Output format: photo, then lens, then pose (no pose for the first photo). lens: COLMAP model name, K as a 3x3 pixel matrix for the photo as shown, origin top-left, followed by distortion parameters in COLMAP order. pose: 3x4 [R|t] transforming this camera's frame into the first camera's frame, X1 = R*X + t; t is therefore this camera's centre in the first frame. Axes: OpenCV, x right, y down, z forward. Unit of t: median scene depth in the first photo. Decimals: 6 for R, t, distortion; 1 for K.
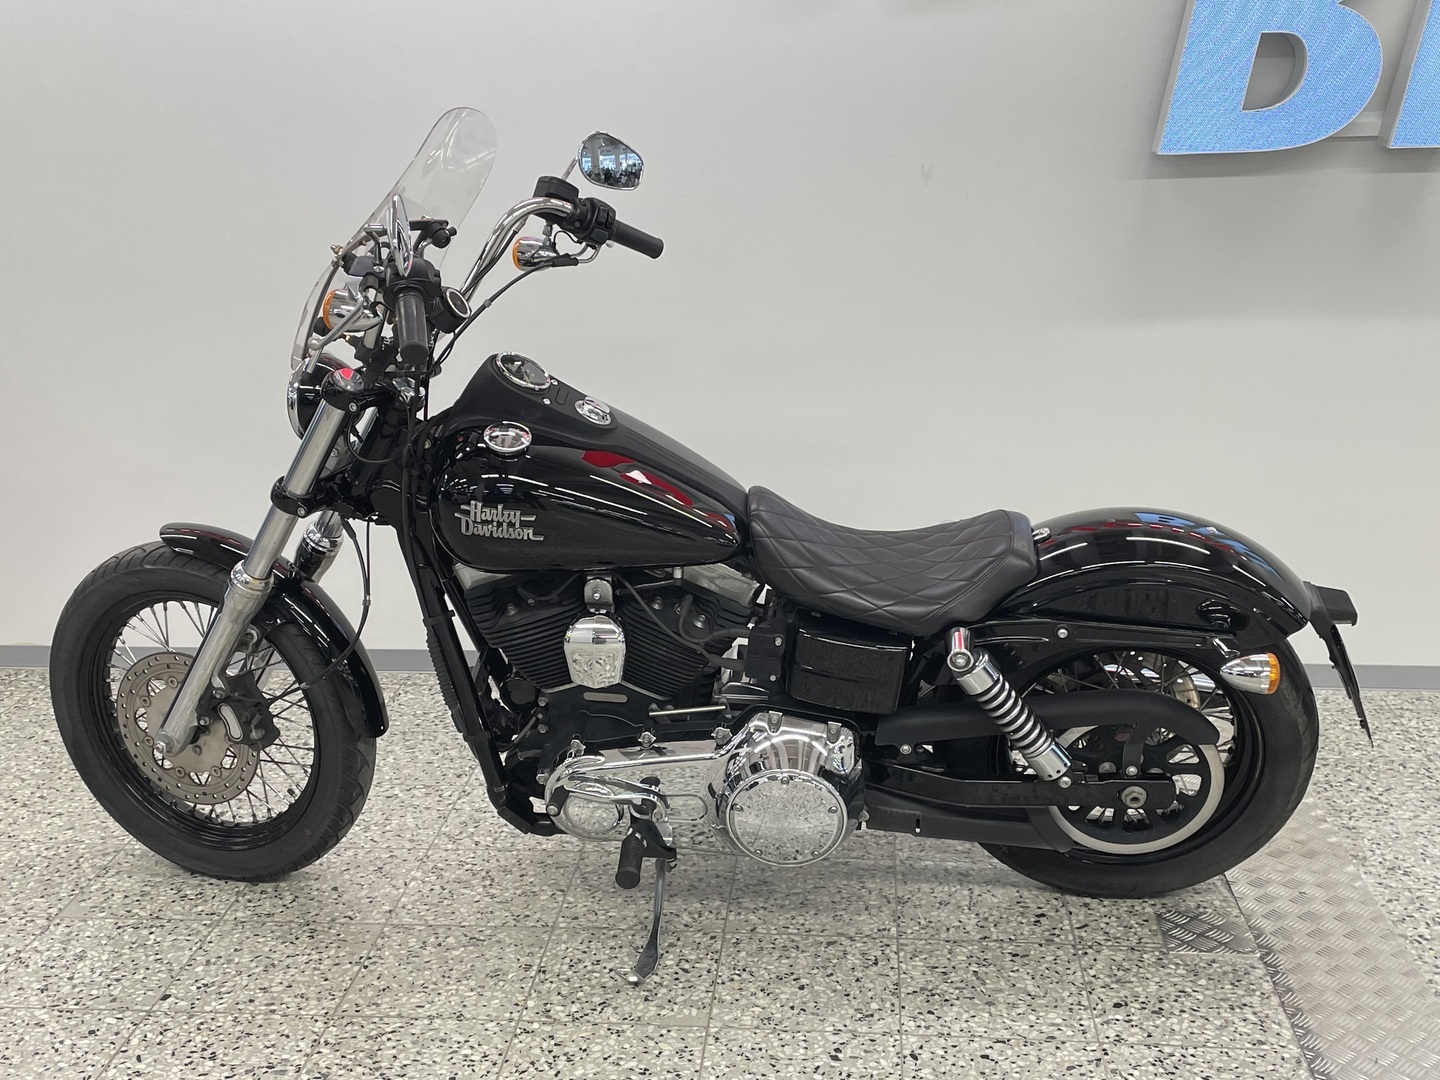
lens RADIAL K [[1685.8, 0, 708.8], [0, 1685.8, 546.0], [0, 0, 1]] dist [0.113754, -0.199479]
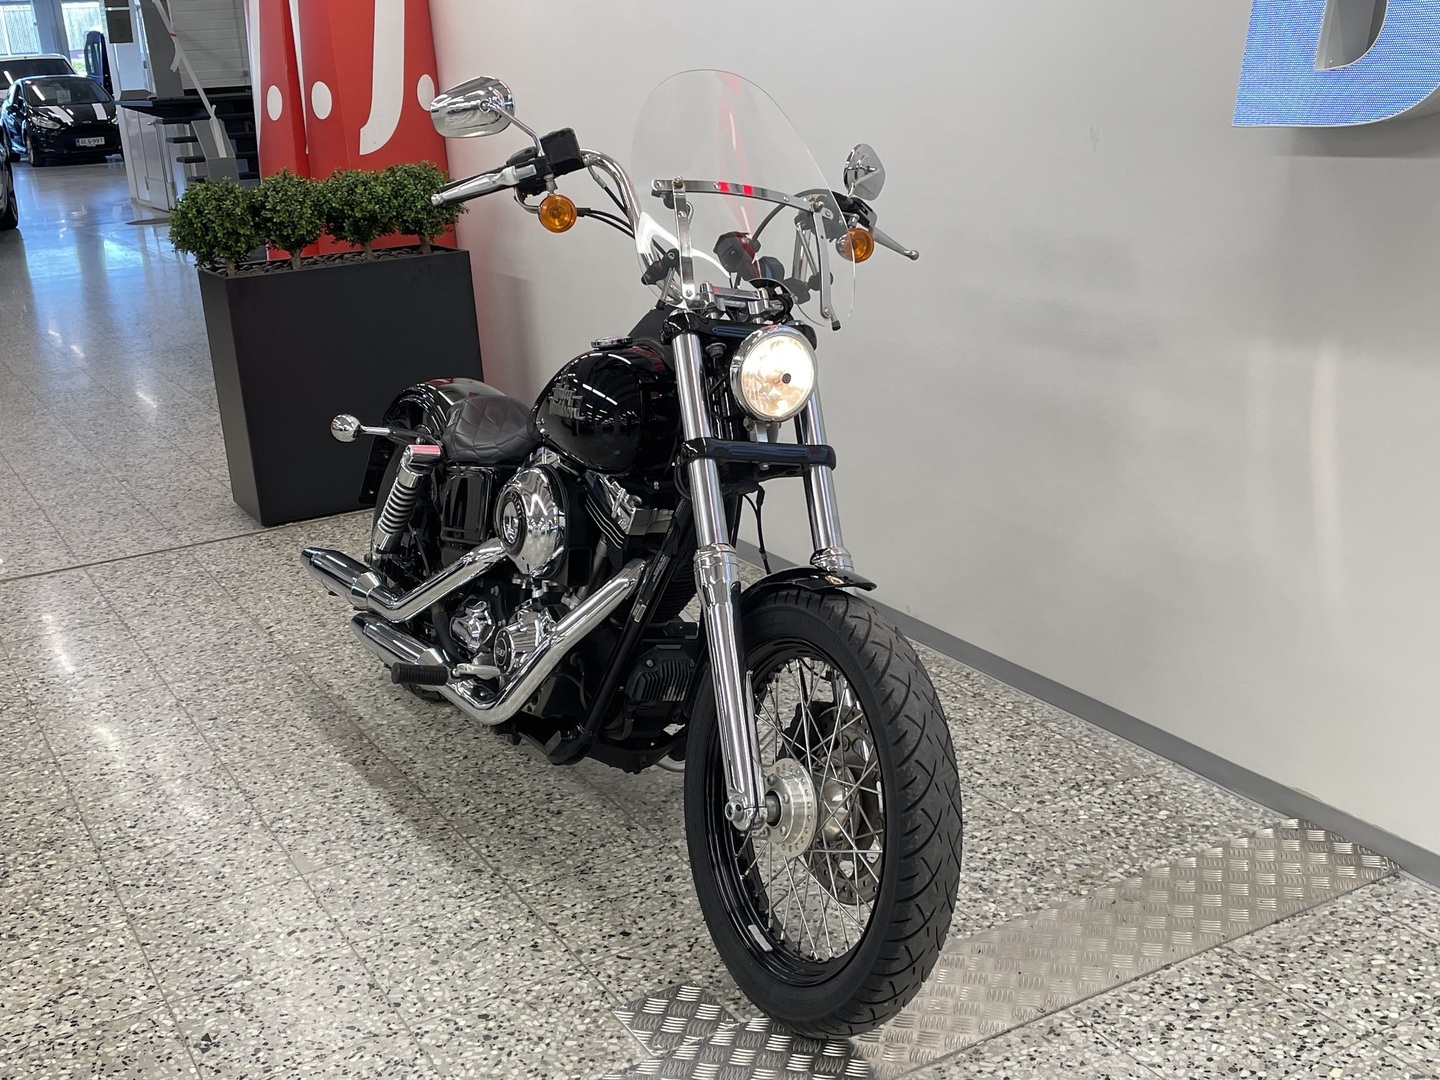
lens RADIAL K [[1662.6, 0, 726.6], [0, 1662.6, 529.6], [0, 0, 1]] dist [0.101394, -0.112900]
pose [[0.569421, 0.216312, -0.793076, 0.985604], [-0.166970, 0.975082, 0.146072, -0.162764], [0.804910, 0.049244, 0.591349, 0.504342]]
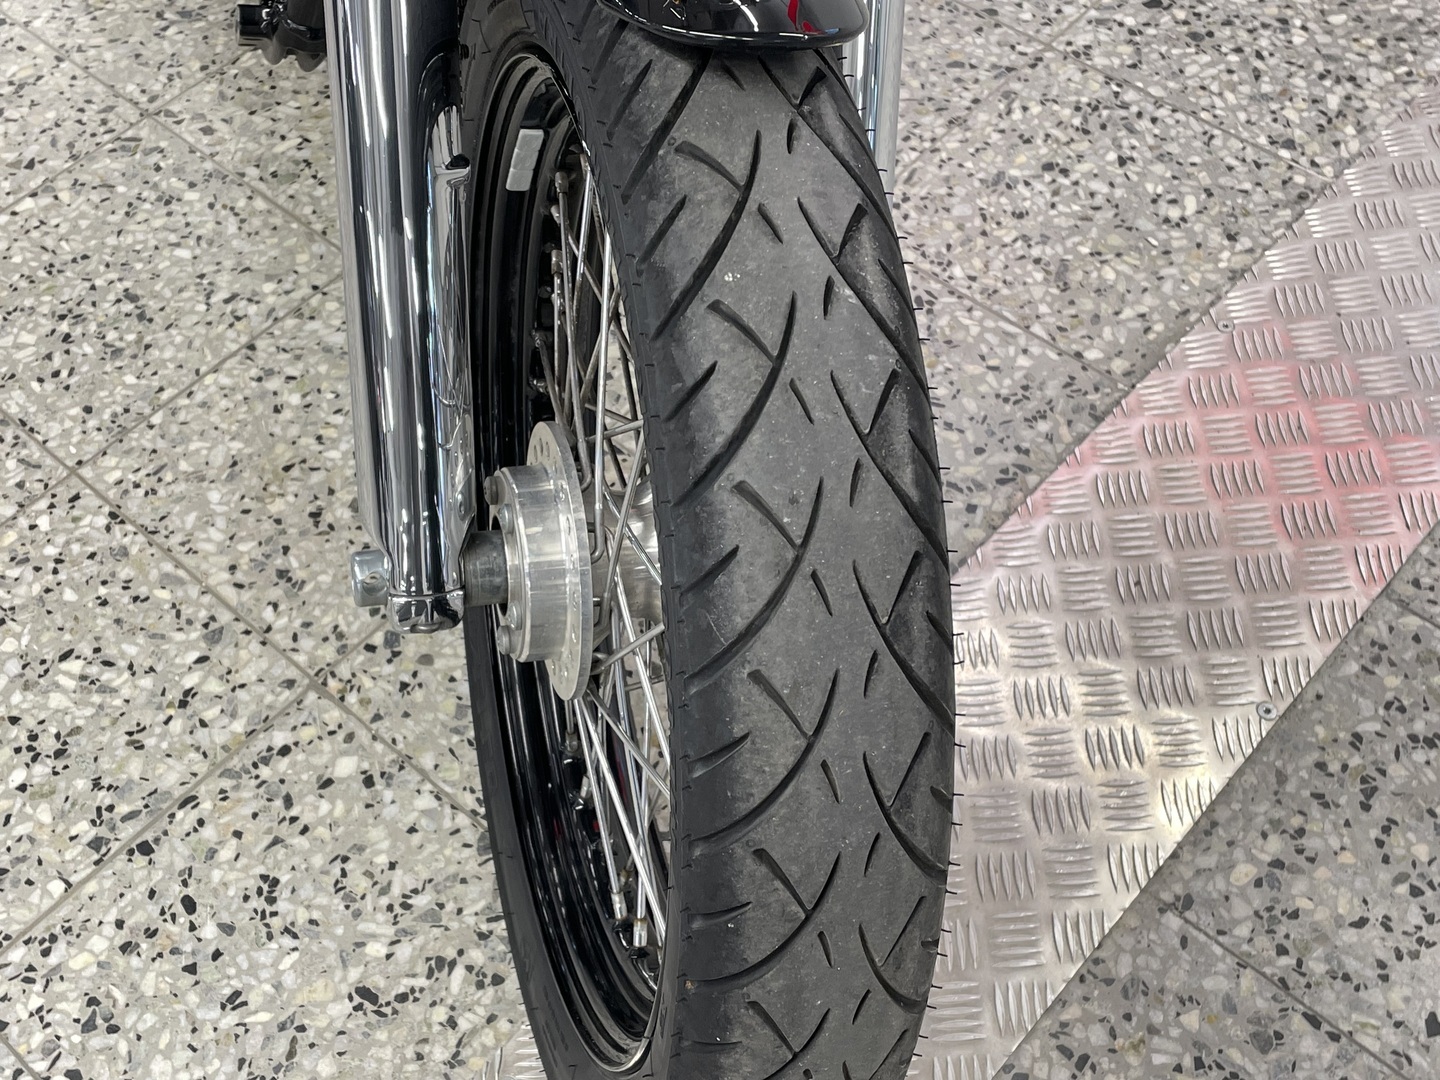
lens RADIAL K [[1656.1, 0, 726.4], [0, 1656.1, 541.8], [0, 0, 1]] dist [0.101008, -0.145940]
pose [[0.803059, 0.473063, -0.362363, 0.405057], [-0.121858, 0.725613, 0.677227, 0.024762], [0.583306, -0.499697, 0.640357, 0.422529]]
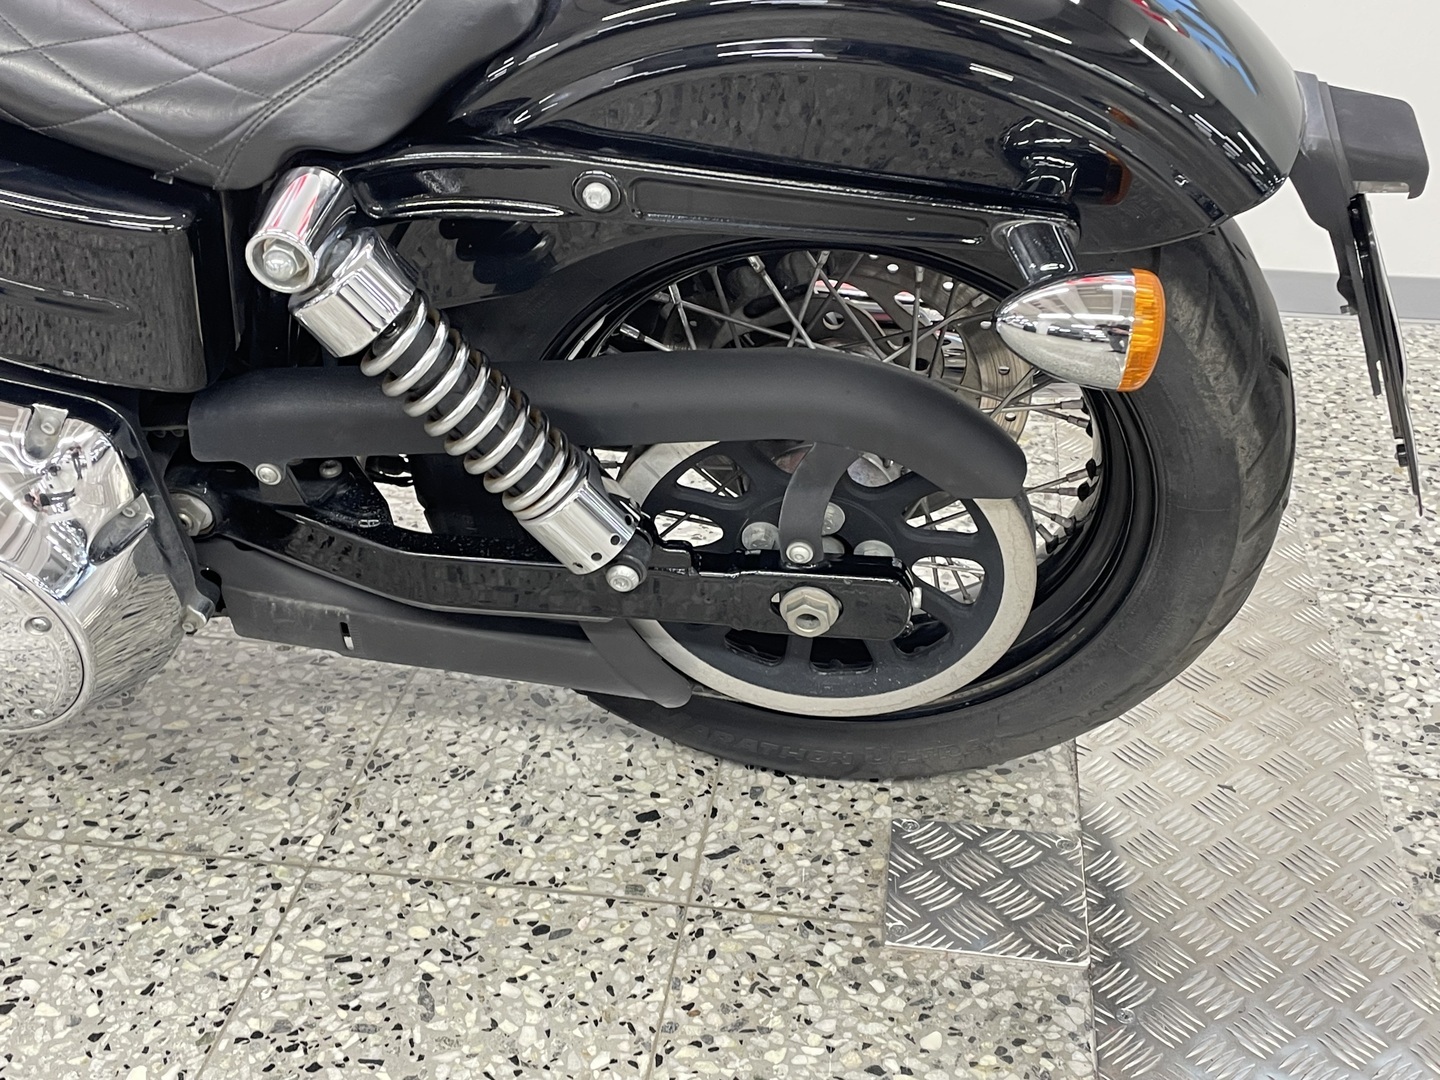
lens RADIAL K [[1690.0, 0, 692.5], [0, 1690.0, 554.1], [0, 0, 1]] dist [0.126734, -0.255215]
pose [[0.997867, 0.045215, -0.047076, 0.239778], [-0.031777, 0.966495, 0.254710, 0.031069], [0.057016, -0.252671, 0.965871, 0.605167]]
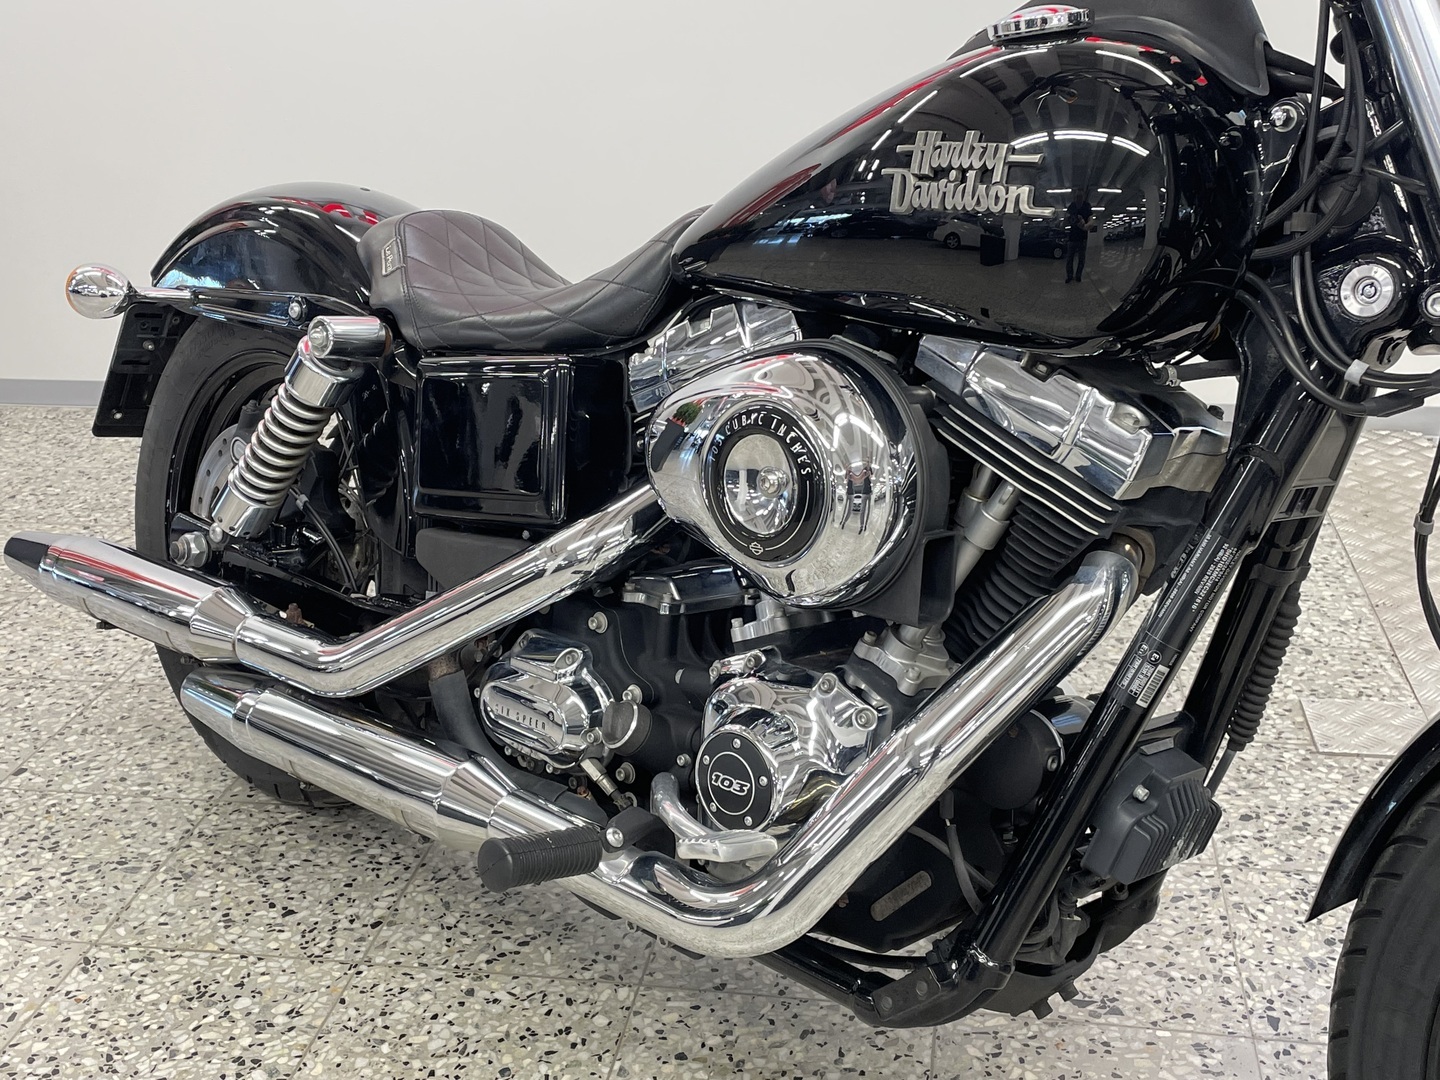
lens RADIAL K [[1665.4, 0, 712.3], [0, 1665.4, 520.5], [0, 0, 1]] dist [0.097186, -0.137732]
pose [[0.996884, 0.015969, -0.077243, 0.060213], [-0.008602, 0.995461, 0.094776, 0.070269], [0.078406, -0.093816, 0.992497, 0.256115]]
